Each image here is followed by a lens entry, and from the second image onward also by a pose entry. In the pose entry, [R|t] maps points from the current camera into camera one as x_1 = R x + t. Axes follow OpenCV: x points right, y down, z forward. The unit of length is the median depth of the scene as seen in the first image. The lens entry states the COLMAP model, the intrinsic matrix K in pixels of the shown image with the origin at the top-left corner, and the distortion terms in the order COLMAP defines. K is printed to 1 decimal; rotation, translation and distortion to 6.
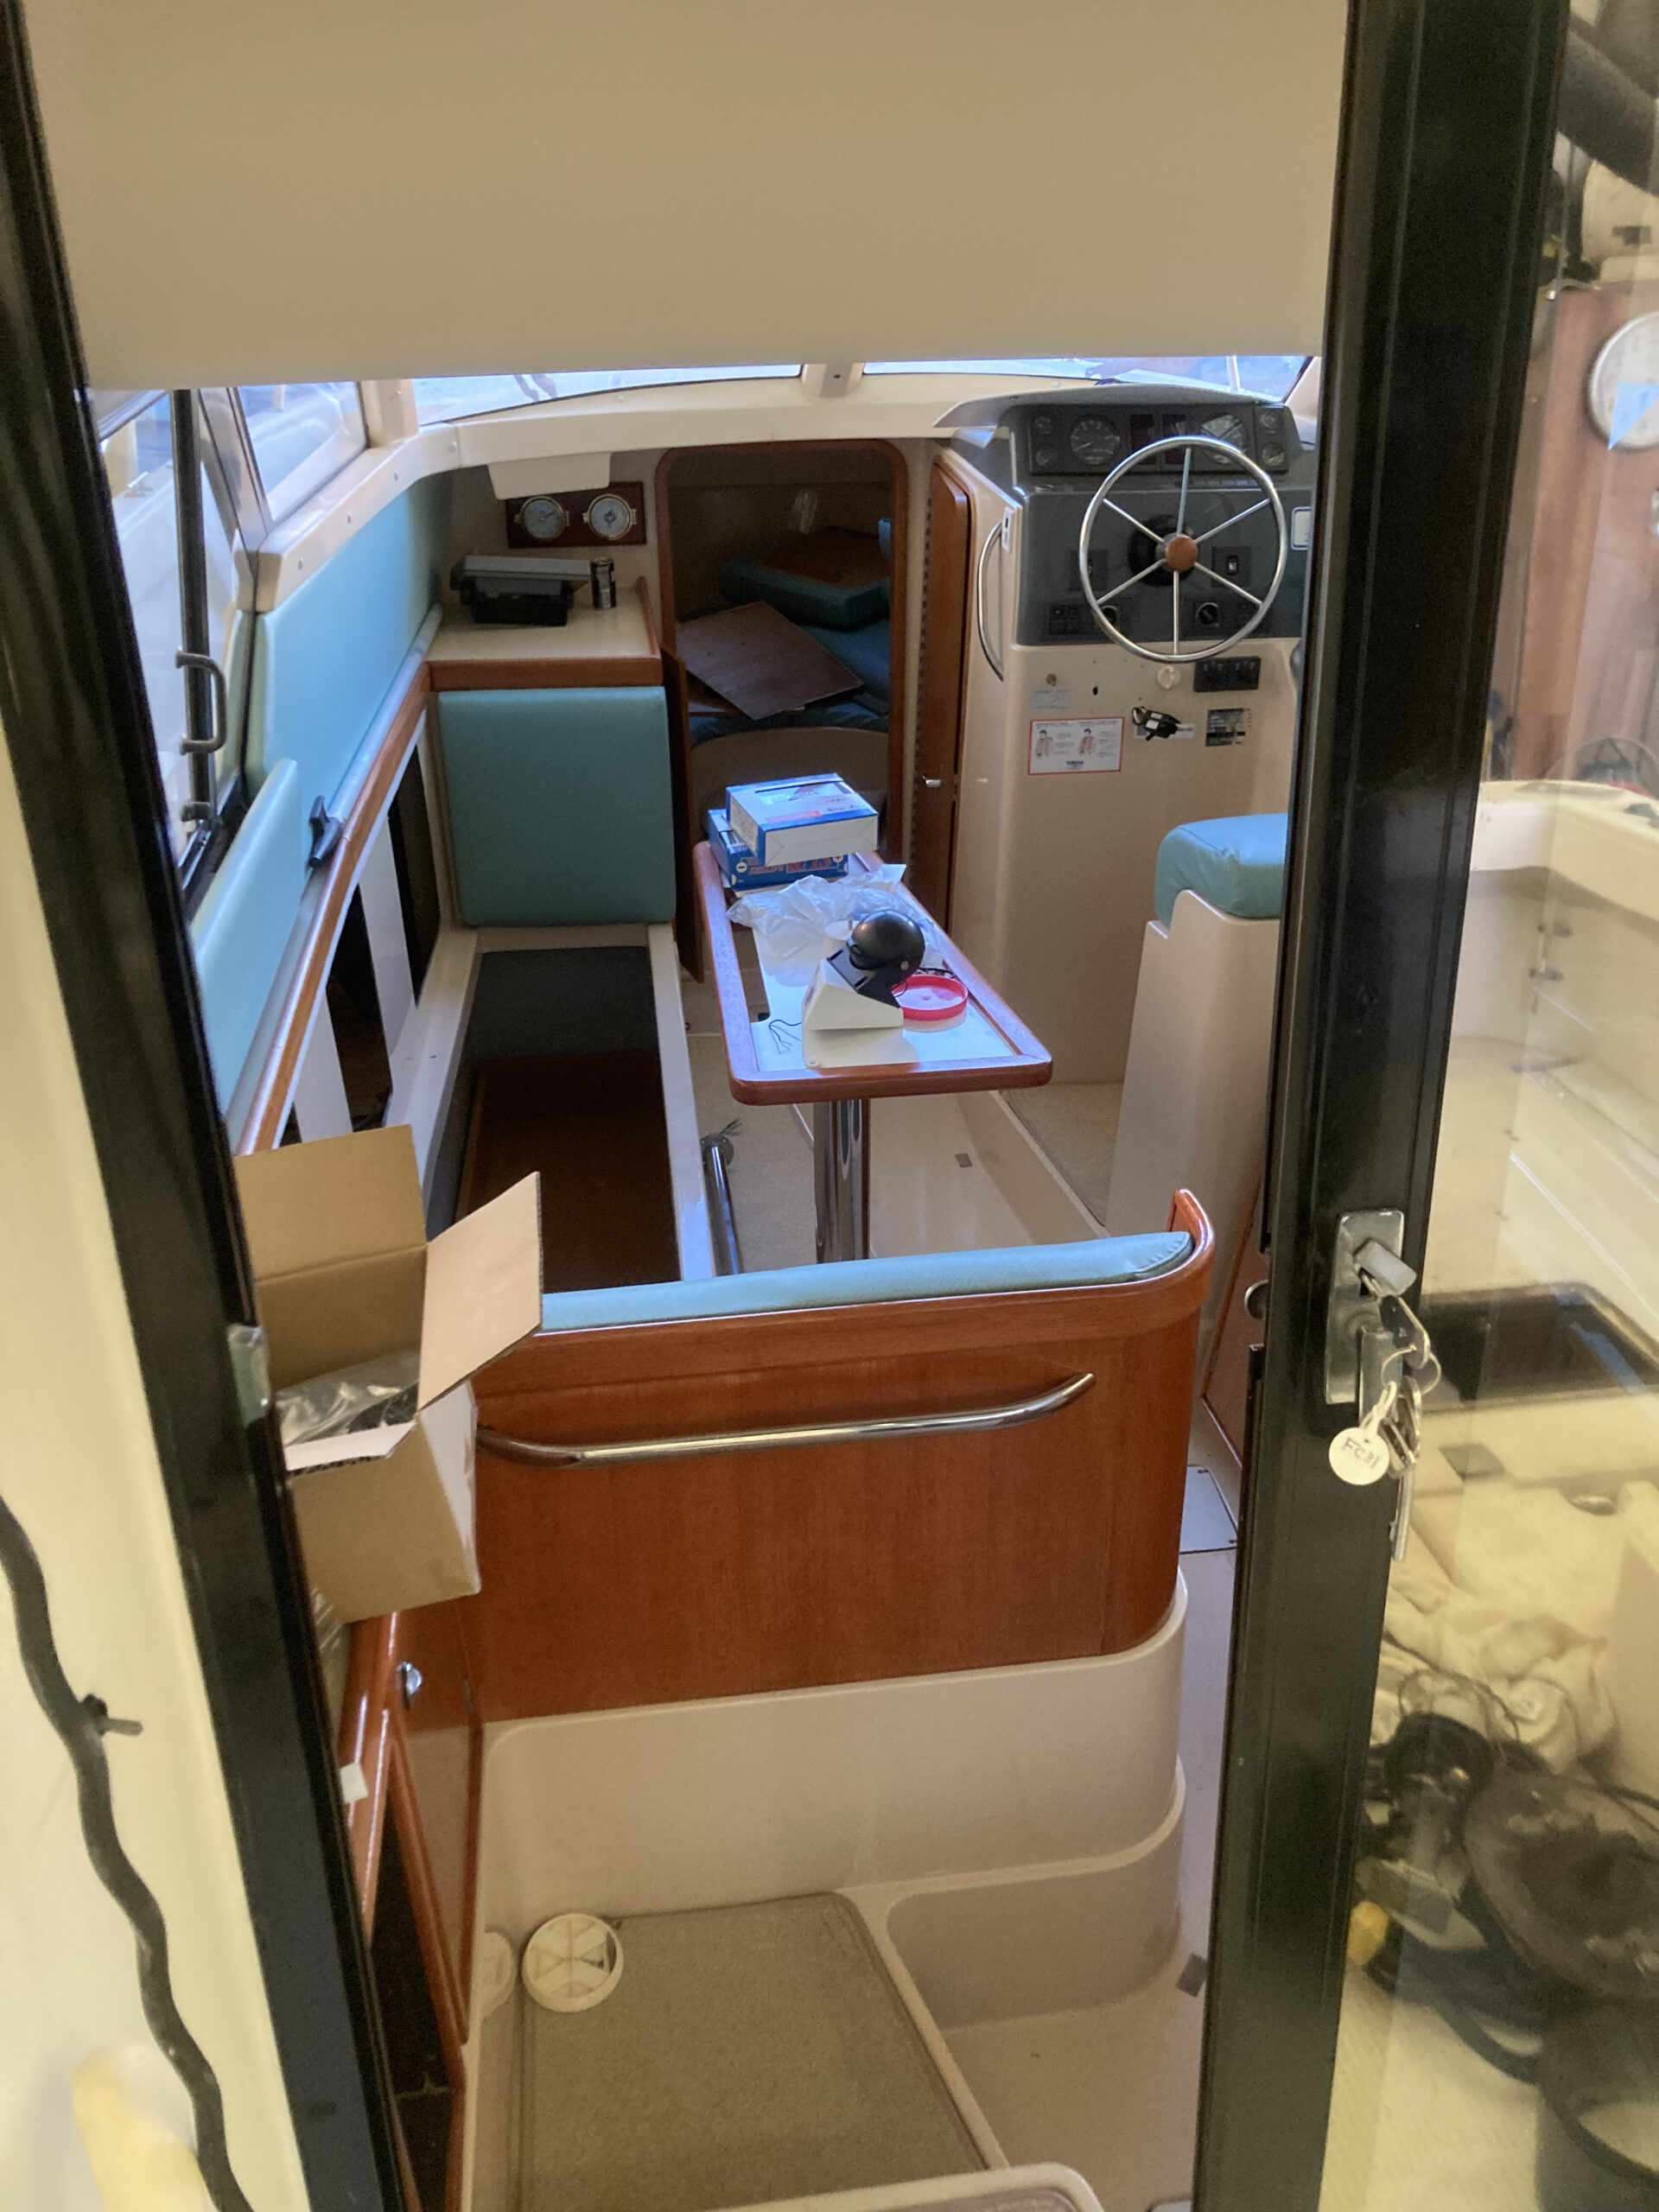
lens RADIAL K [[1799.7, 0, 845.7], [0, 1799.7, 1091.0], [0, 0, 1]] dist [0.033136, -0.019921]
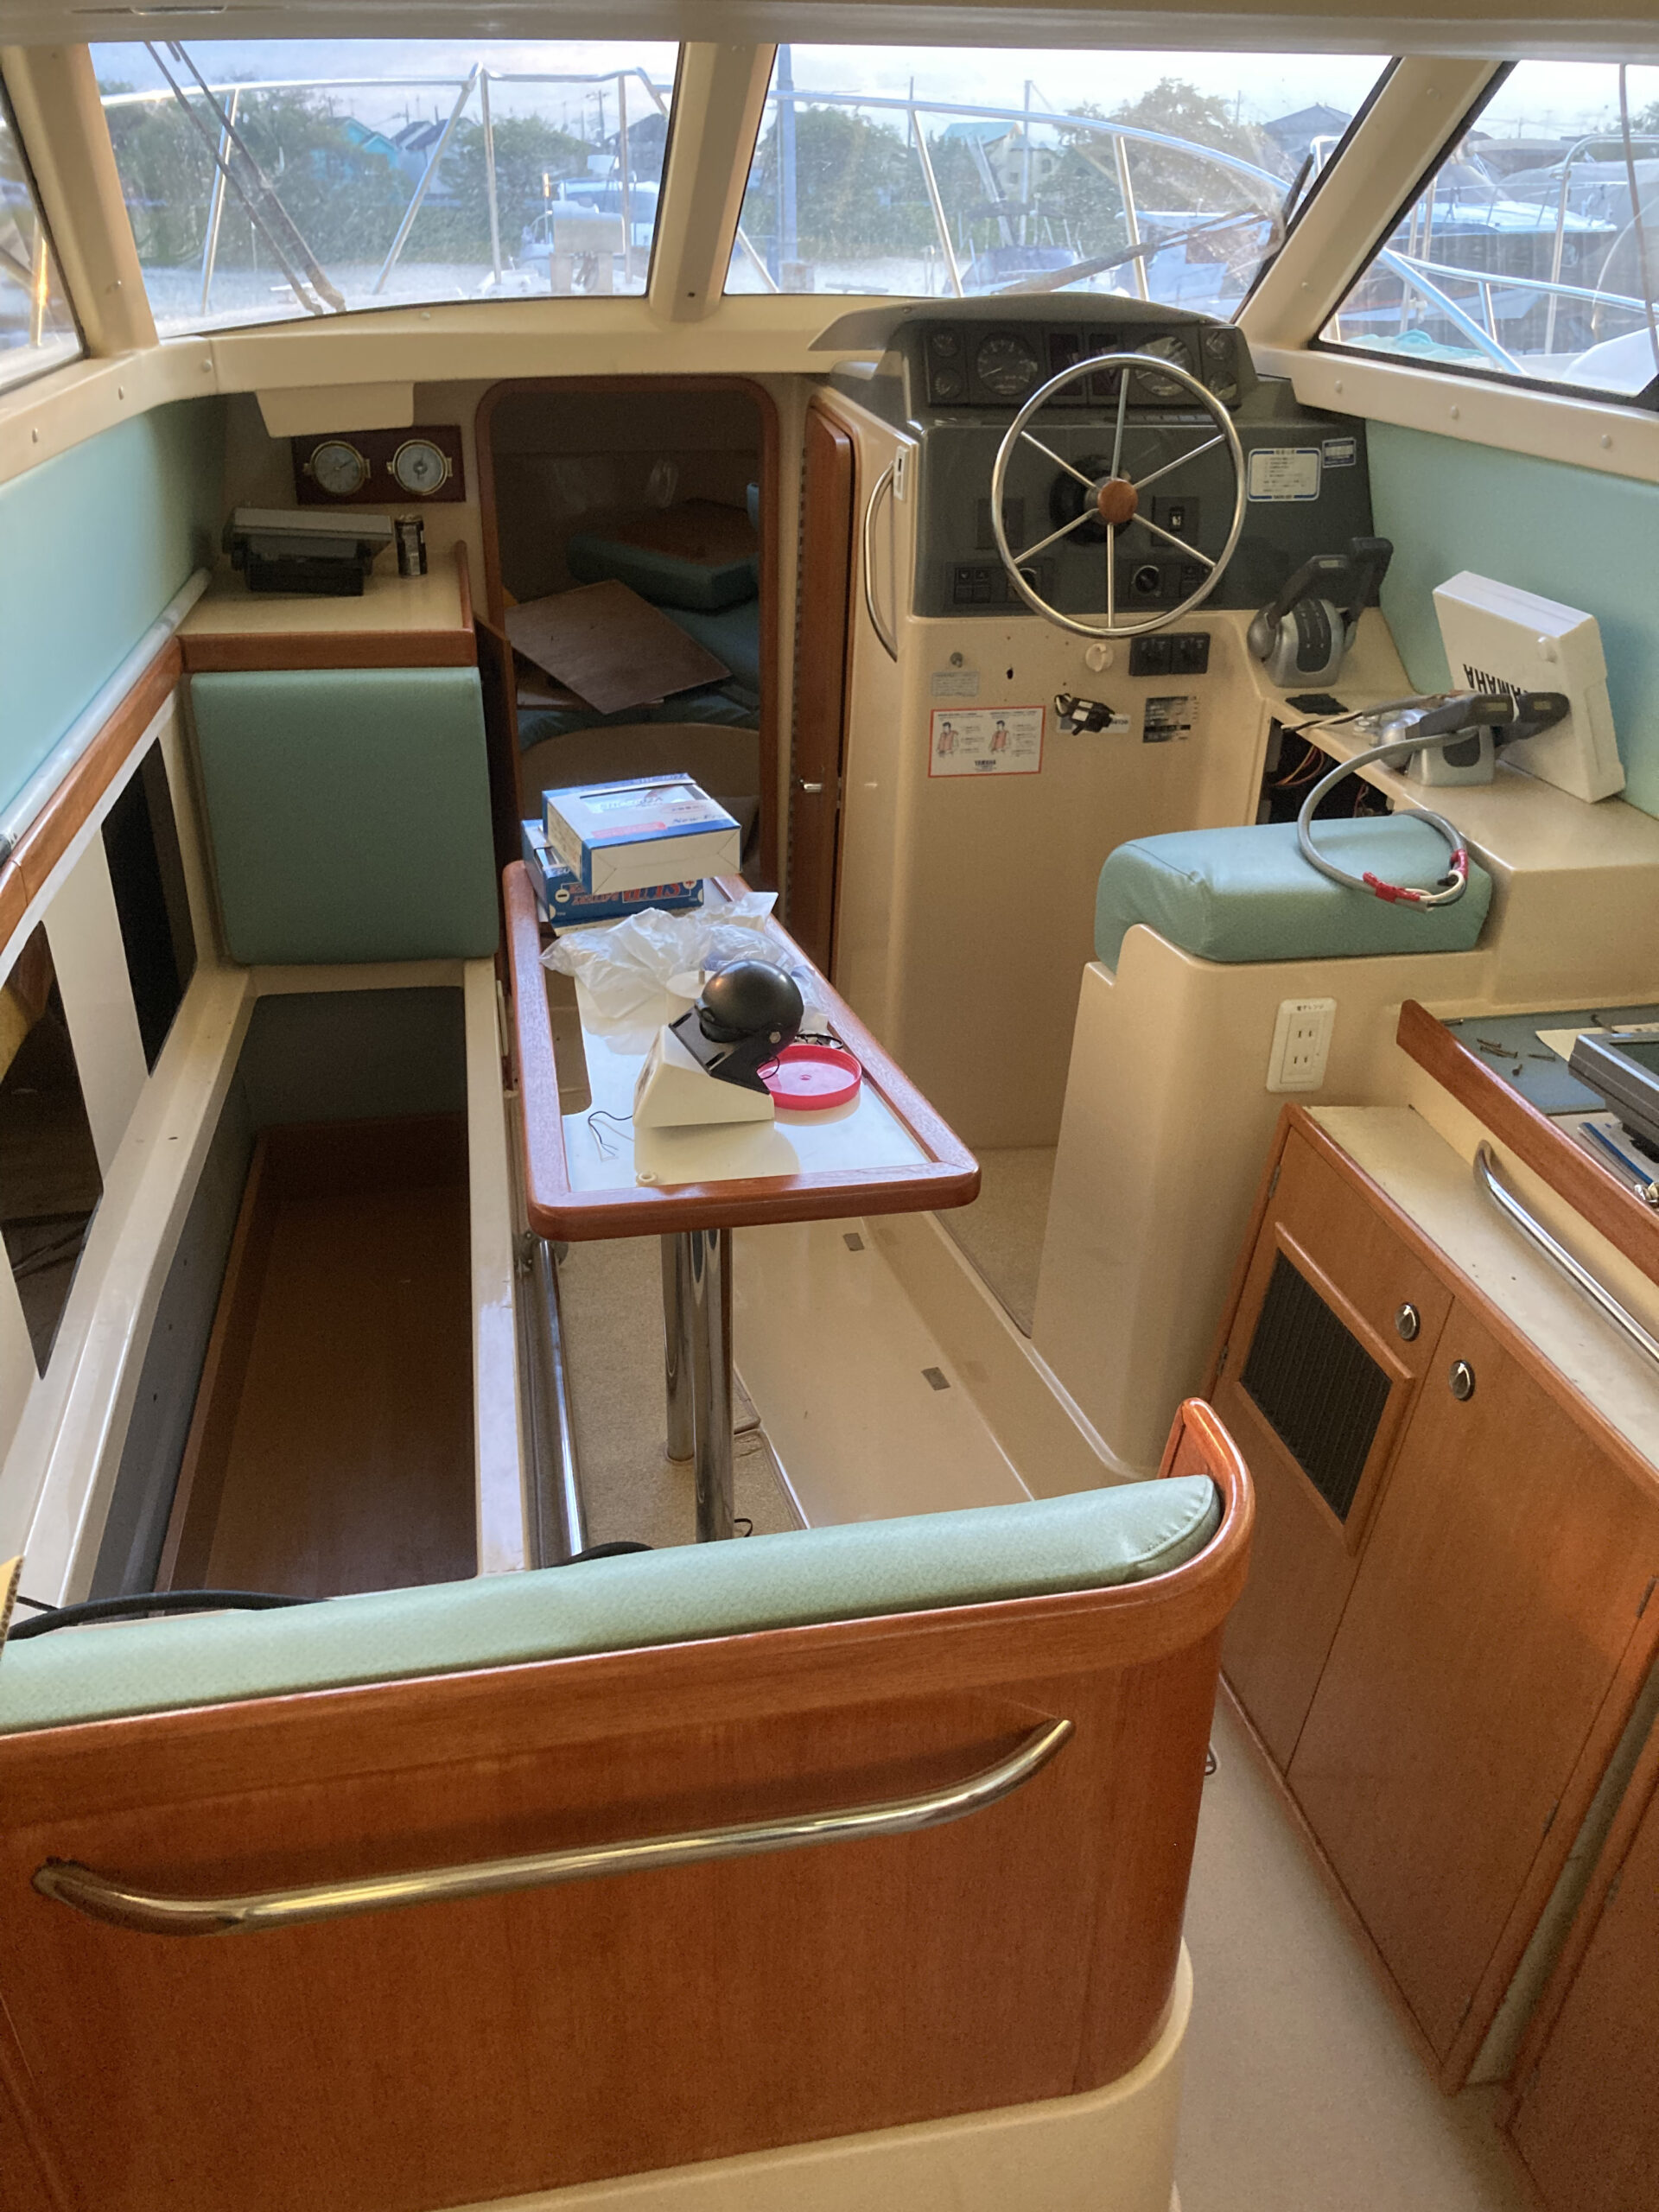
lens RADIAL K [[1799.7, 0, 824.8], [0, 1799.7, 1089.0], [0, 0, 1]] dist [0.033136, -0.019921]
pose [[0.998534, -0.008703, 0.053427, 0.010137], [0.008924, 0.999953, -0.003905, -0.033004], [-0.053390, 0.004376, 0.998564, 0.198022]]
